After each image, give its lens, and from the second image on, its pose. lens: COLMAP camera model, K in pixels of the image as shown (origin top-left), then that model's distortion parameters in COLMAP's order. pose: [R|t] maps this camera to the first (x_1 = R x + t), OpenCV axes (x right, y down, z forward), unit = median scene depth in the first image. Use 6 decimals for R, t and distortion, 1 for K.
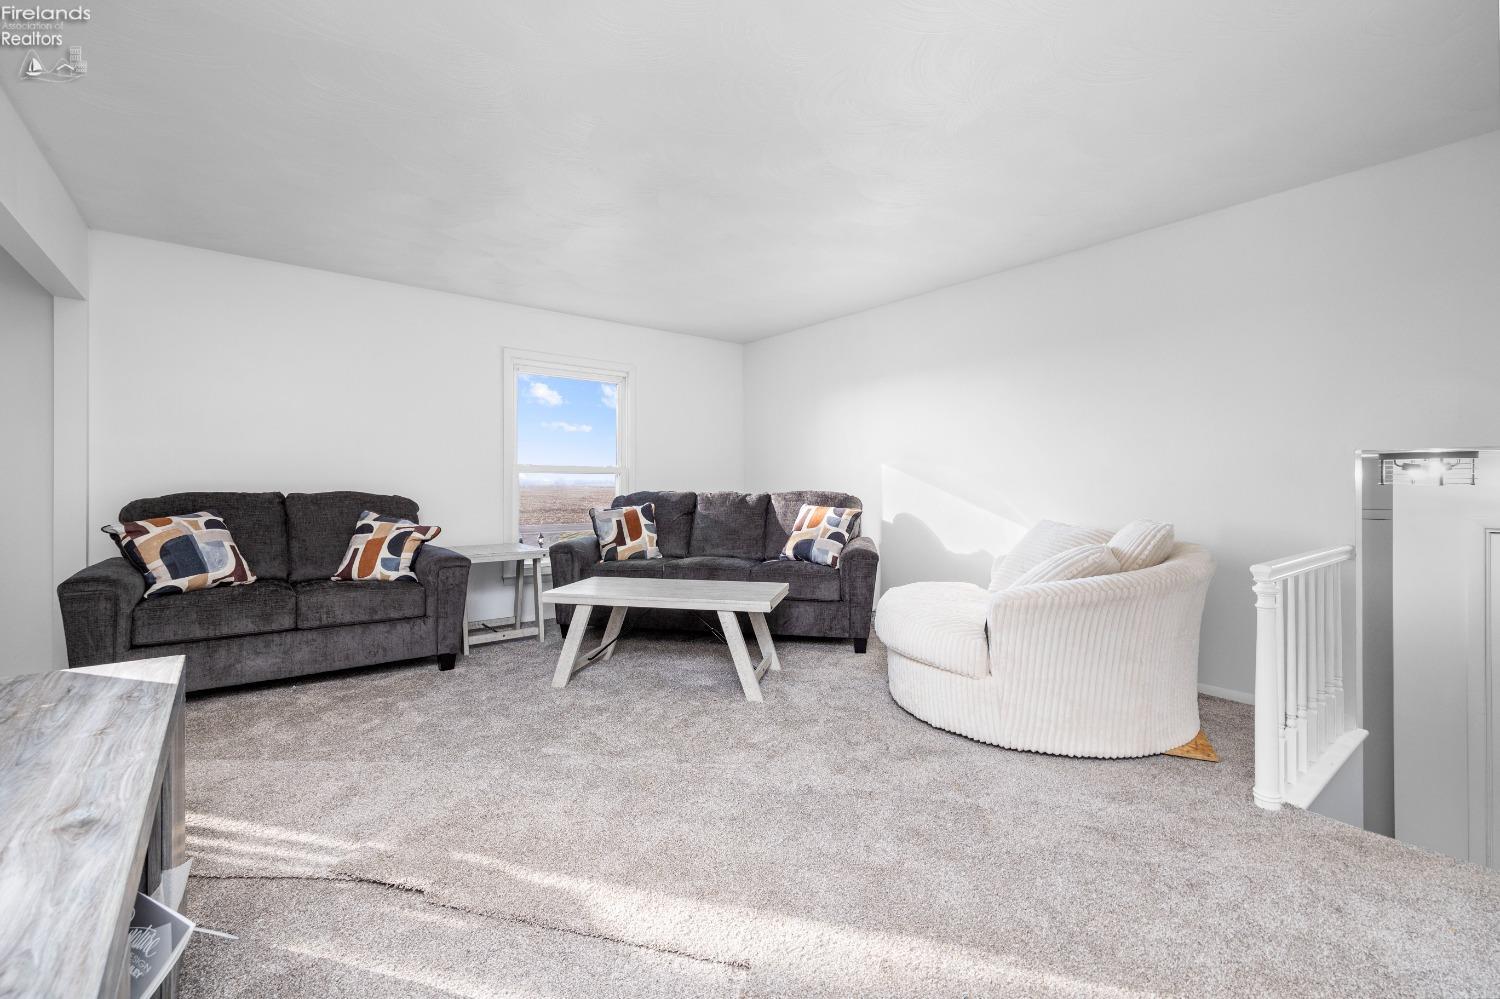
lens RADIAL K [[619.8, 0, 768.6], [0, 619.8, 489.0], [0, 0, 1]] dist [0.000352, -0.000080]
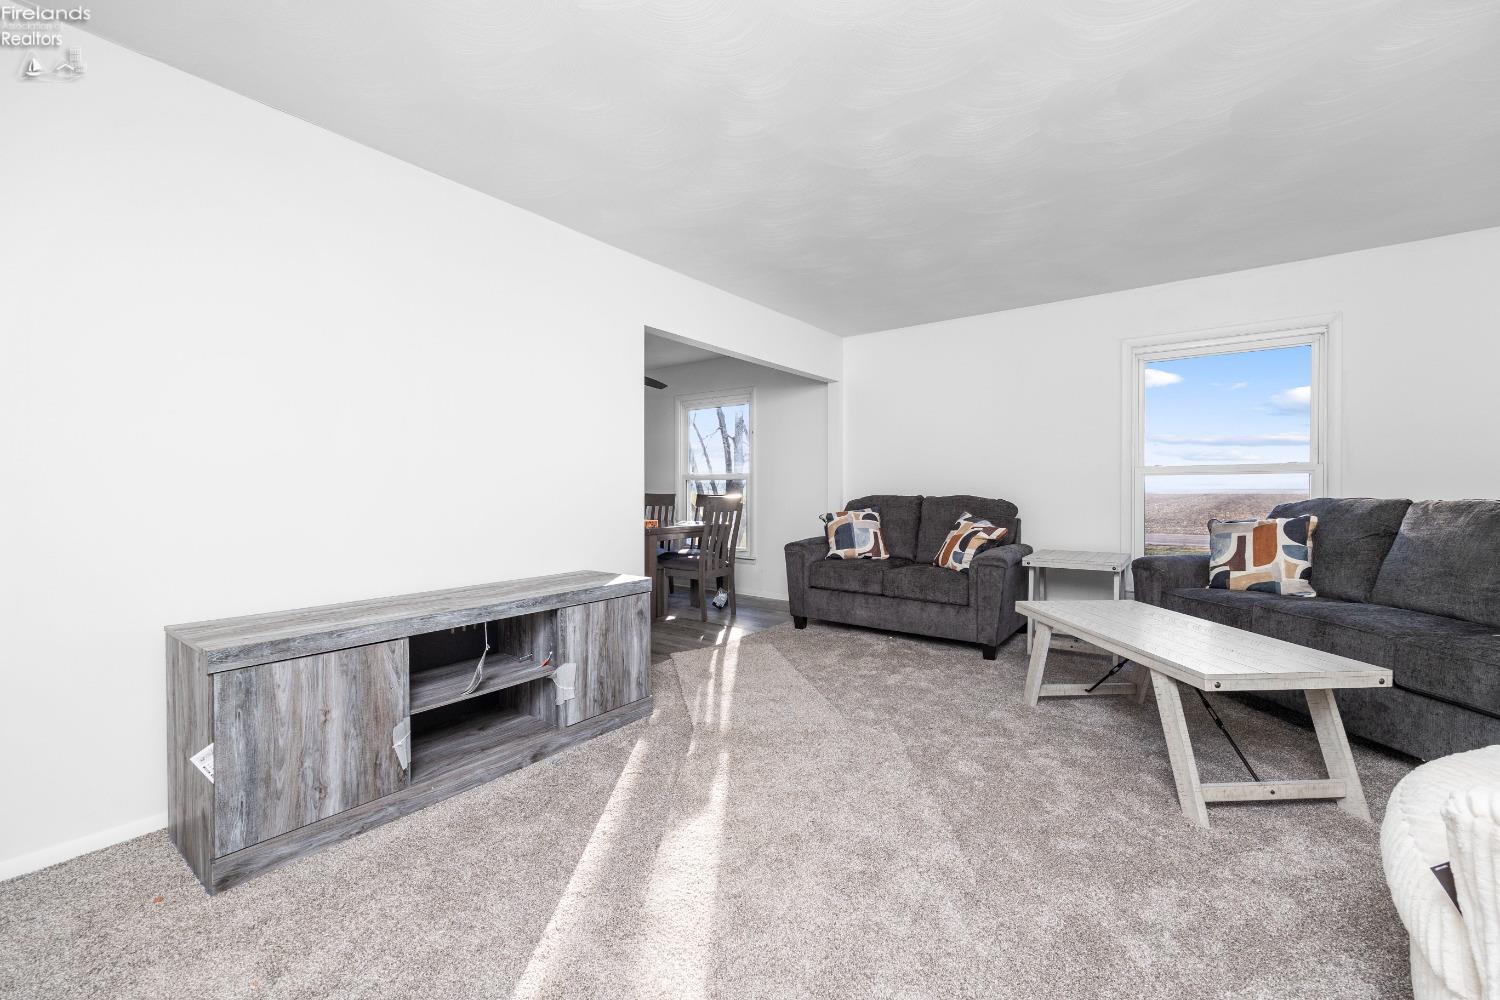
lens RADIAL K [[619.8, 0, 768.6], [0, 619.8, 489.5], [0, 0, 1]] dist [0.000352, -0.000080]
pose [[0.248422, 0.003817, -0.968644, 0.452833], [0.004873, 0.999975, 0.005190, -0.016426], [0.968640, -0.006009, 0.248398, 0.356974]]
